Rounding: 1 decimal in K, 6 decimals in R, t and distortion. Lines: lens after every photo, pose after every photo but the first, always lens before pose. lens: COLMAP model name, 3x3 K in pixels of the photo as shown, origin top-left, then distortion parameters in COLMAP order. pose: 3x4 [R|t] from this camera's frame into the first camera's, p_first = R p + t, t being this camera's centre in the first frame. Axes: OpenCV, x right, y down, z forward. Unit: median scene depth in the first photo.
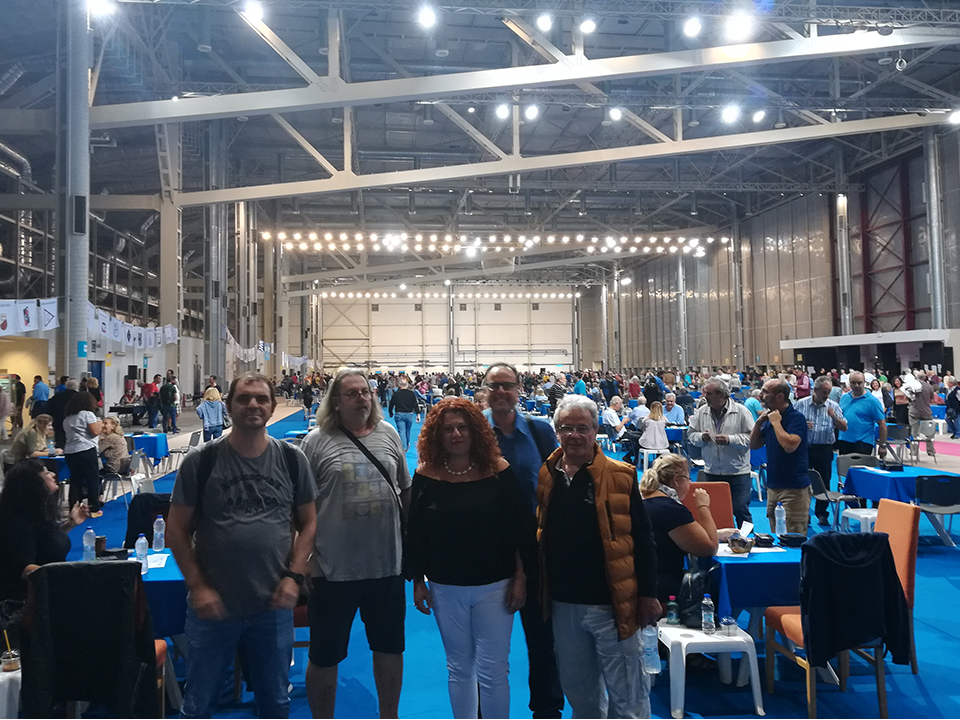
lens RADIAL K [[717.8, 0, 482.5], [0, 717.8, 327.3], [0, 0, 1]] dist [0.081767, -0.093816]
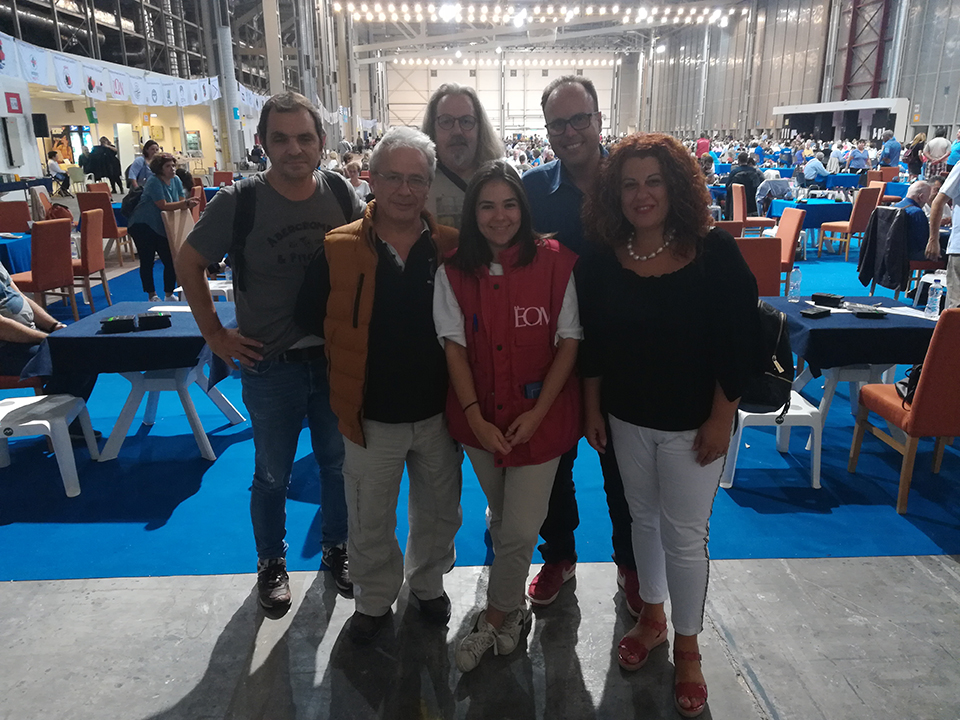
lens RADIAL K [[717.8, 0, 482.5], [0, 717.8, 327.3], [0, 0, 1]] dist [0.081767, -0.093816]
pose [[0.996353, 0.029125, -0.080197, 0.031003], [-0.002389, 0.949092, 0.314989, -0.010022], [0.085288, -0.313649, 0.945701, -0.203621]]
